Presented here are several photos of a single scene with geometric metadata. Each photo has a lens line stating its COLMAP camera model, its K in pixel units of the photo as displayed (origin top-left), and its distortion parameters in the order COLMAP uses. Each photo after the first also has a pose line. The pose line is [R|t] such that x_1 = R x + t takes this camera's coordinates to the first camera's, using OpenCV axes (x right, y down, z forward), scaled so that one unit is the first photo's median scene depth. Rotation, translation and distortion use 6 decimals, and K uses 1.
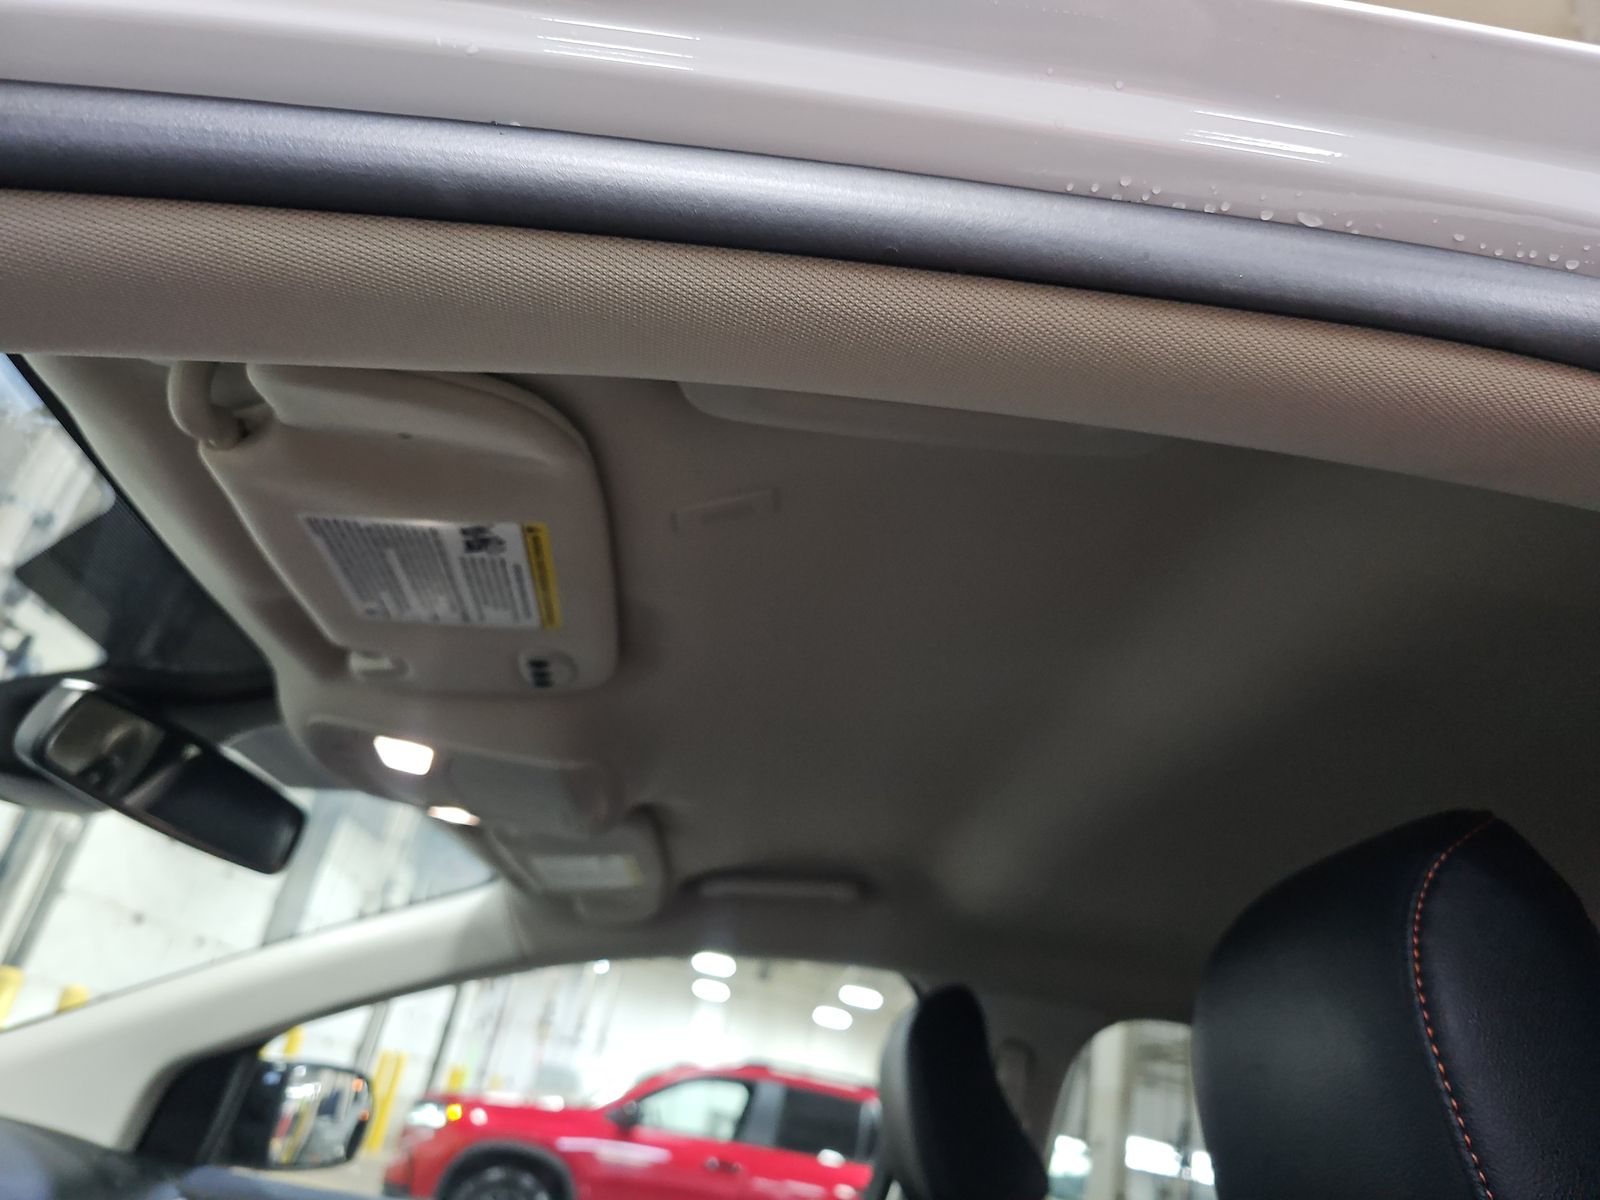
lens RADIAL K [[1078.2, 0, 800.0], [0, 1078.2, 600.0], [0, 0, 1]] dist [0.000403, 0.000482]
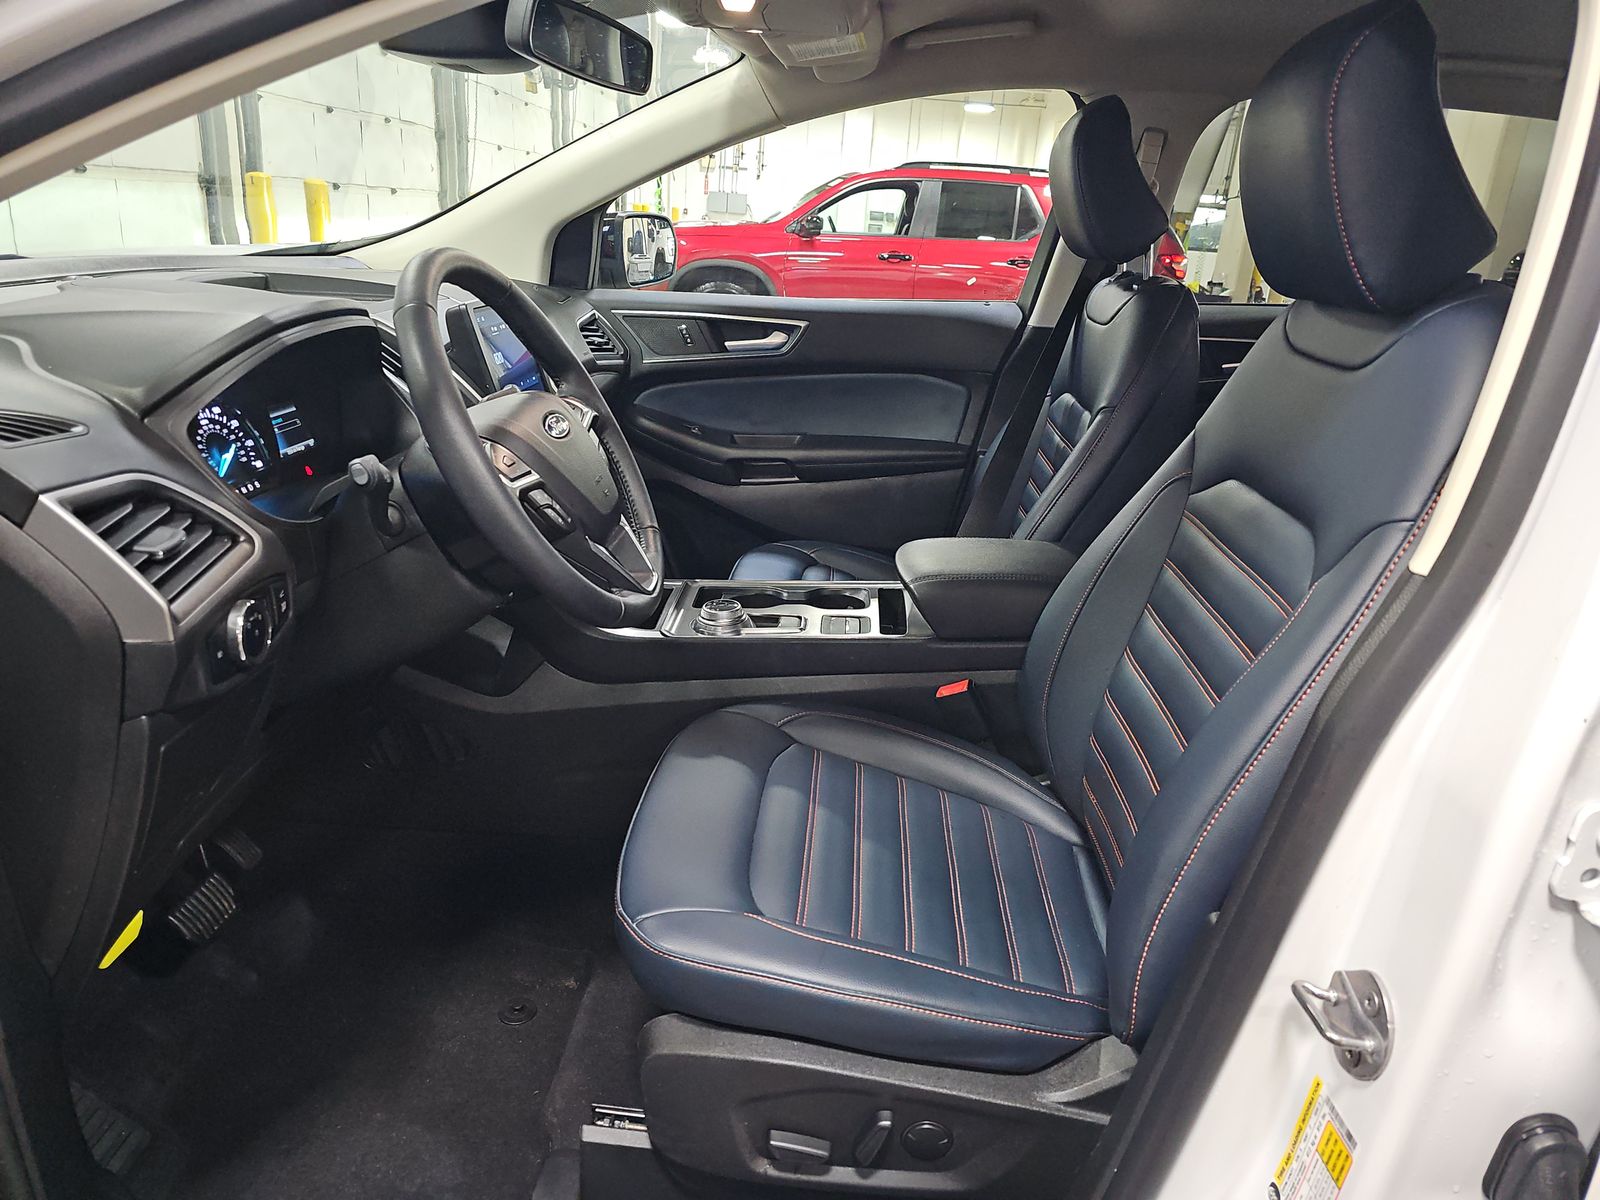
lens RADIAL K [[1078.2, 0, 800.0], [0, 1078.2, 600.0], [0, 0, 1]] dist [0.000403, 0.000482]
pose [[0.985746, -0.068583, -0.153629, -0.018774], [0.157195, 0.700874, 0.695748, -0.051957], [0.059958, -0.709980, 0.701665, -0.108506]]
